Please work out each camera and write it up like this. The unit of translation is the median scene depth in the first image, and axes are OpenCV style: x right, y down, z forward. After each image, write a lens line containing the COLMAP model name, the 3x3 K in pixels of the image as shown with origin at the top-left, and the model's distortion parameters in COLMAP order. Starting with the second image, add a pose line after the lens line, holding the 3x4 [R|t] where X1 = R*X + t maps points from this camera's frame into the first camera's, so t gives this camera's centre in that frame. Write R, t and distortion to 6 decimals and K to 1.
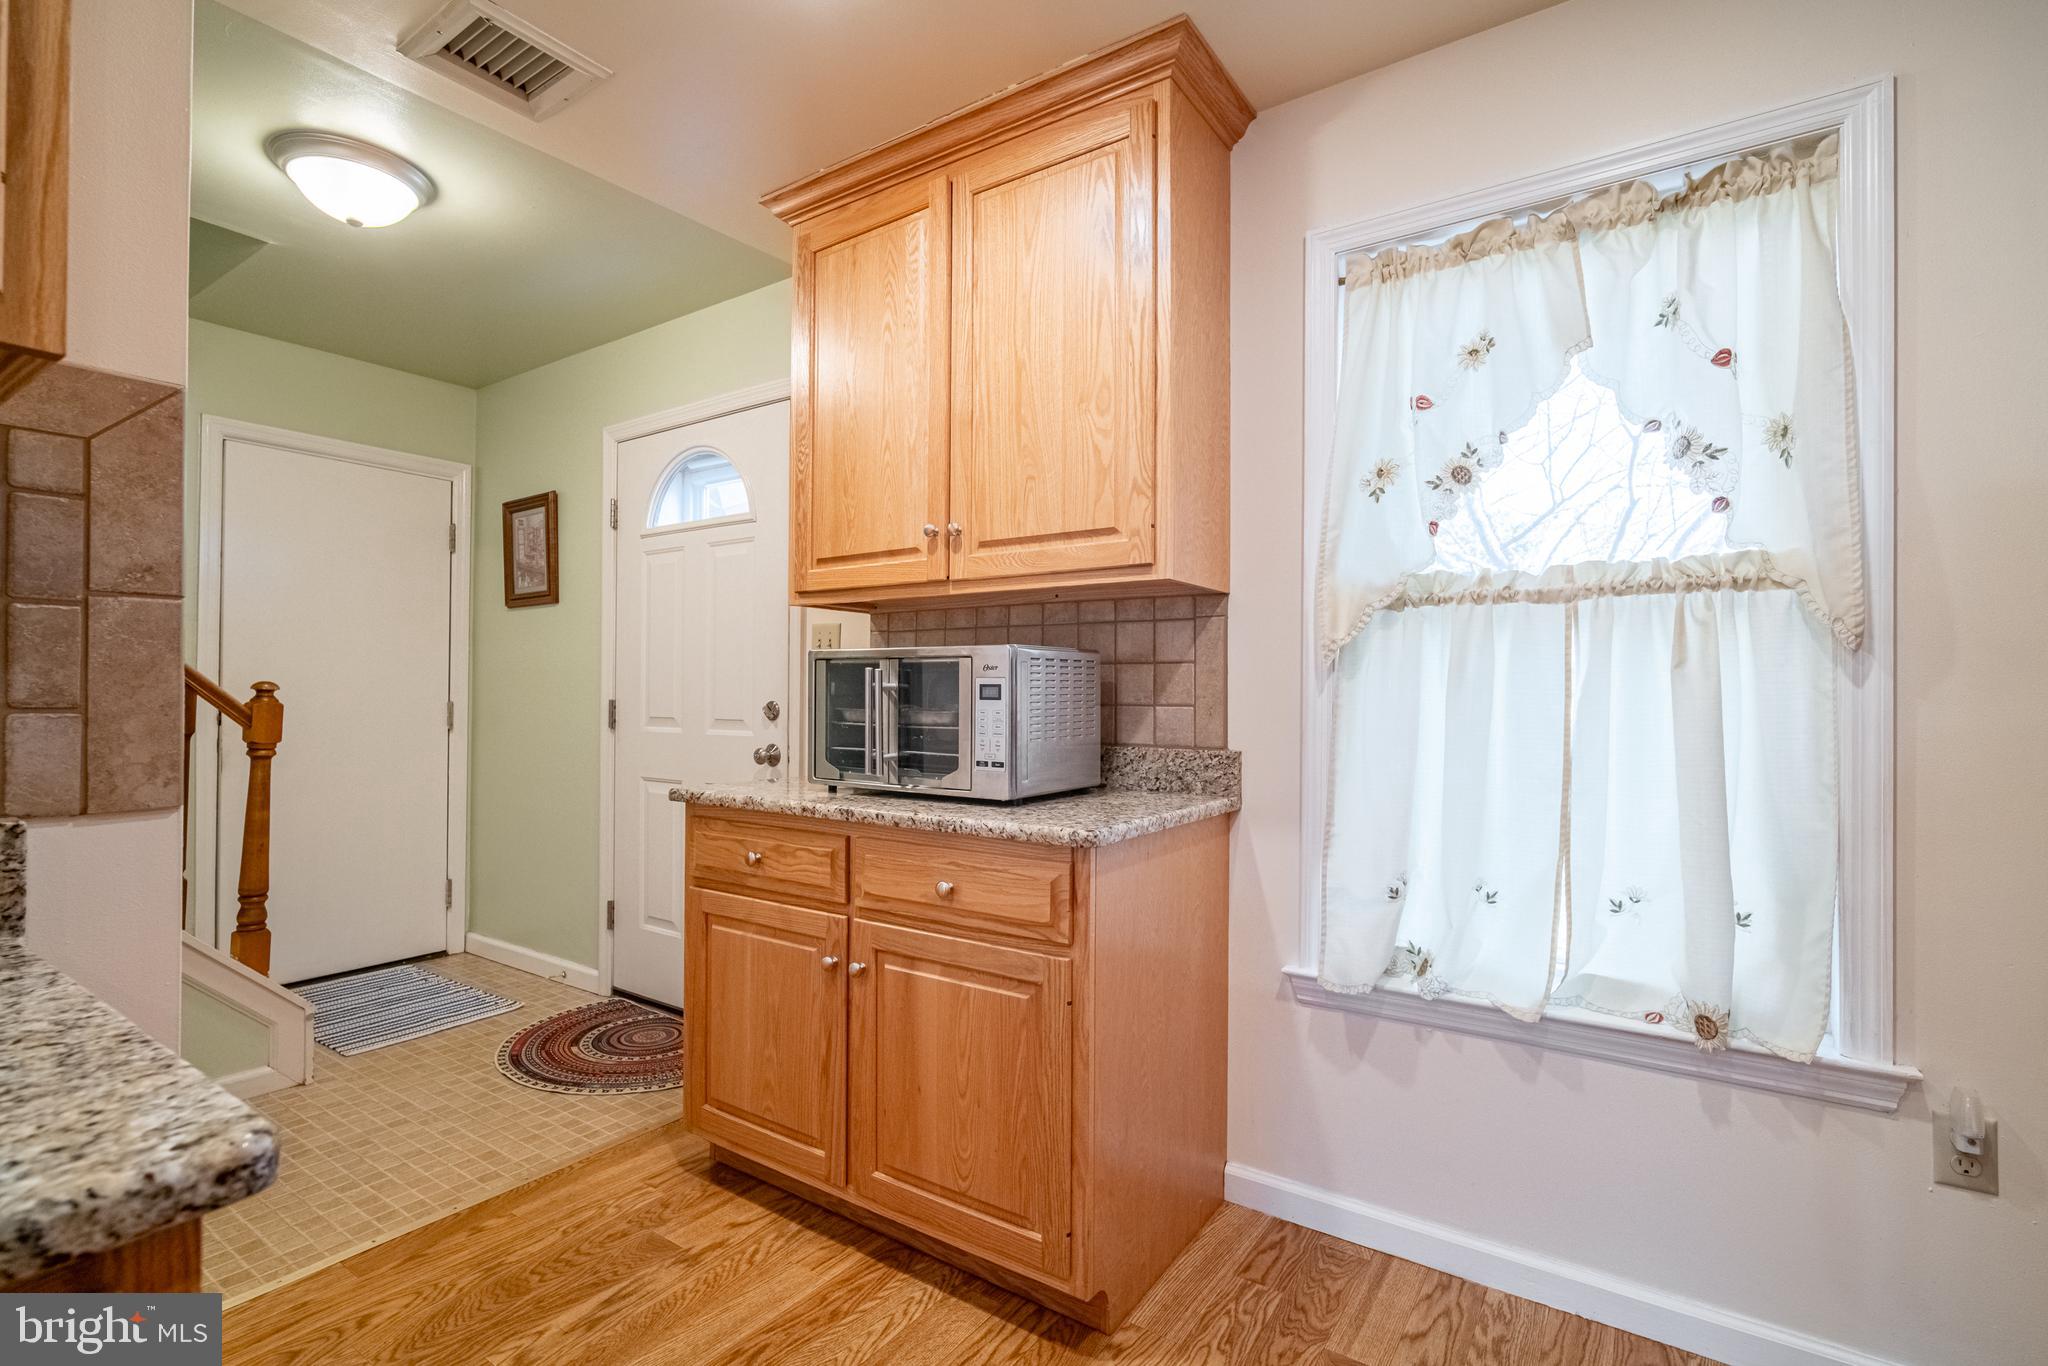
lens RADIAL K [[896.1, 0, 1019.7], [0, 896.1, 694.7], [0, 0, 1]] dist [-0.010826, 0.000744]
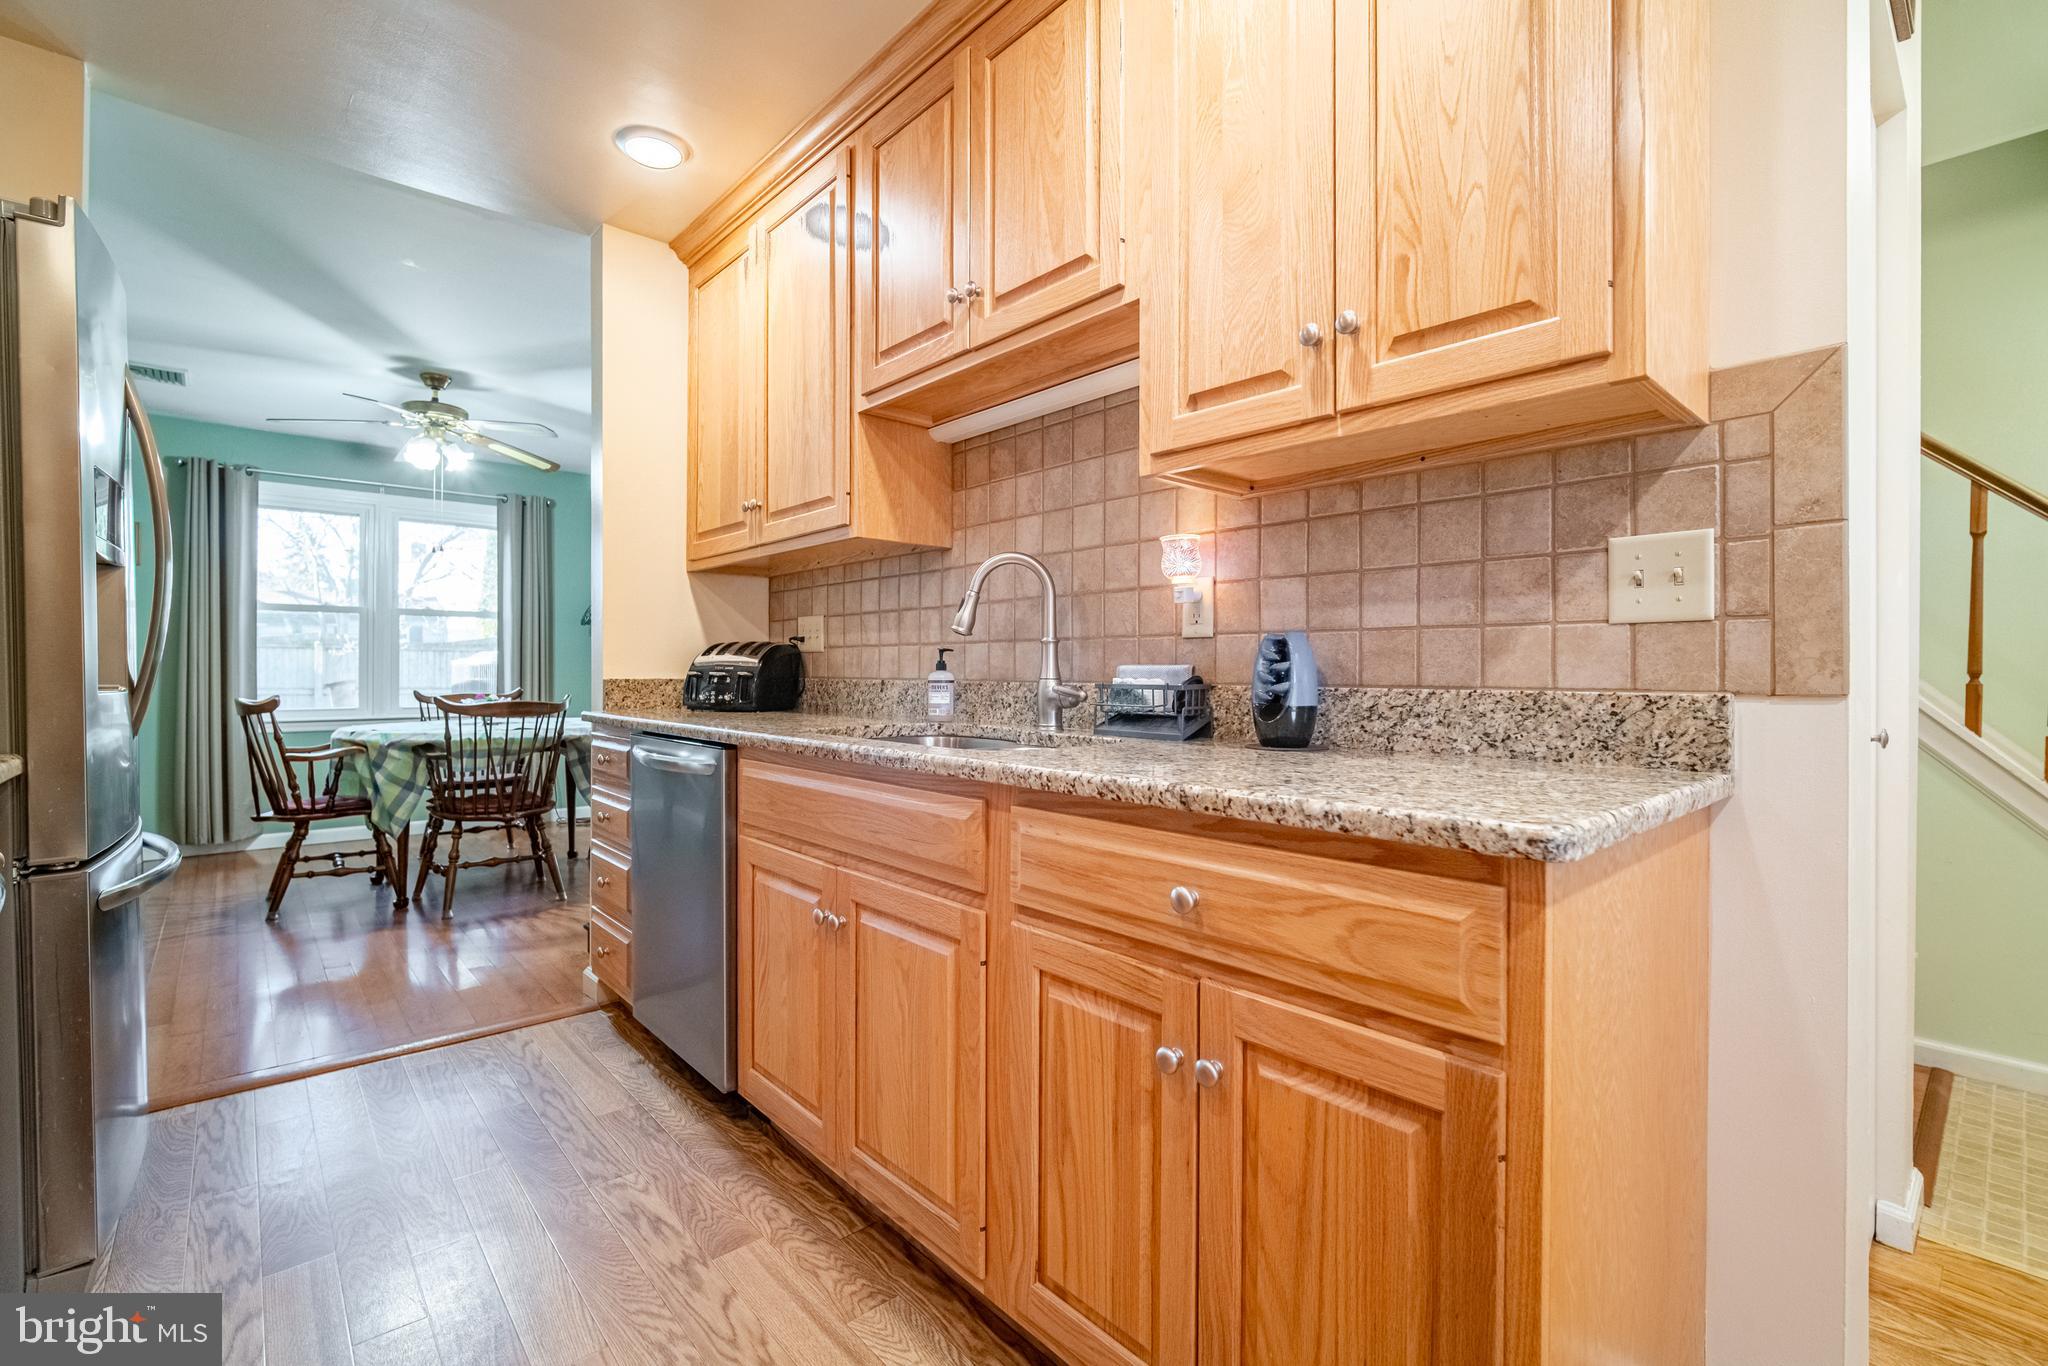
lens RADIAL K [[896.1, 0, 1019.7], [0, 896.1, 694.7], [0, 0, 1]] dist [-0.010826, 0.000744]
pose [[-0.250604, 0.016946, -0.967941, 0.529942], [-0.006605, 0.999794, 0.019214, 0.117544], [0.968067, 0.011208, -0.250440, 0.237958]]
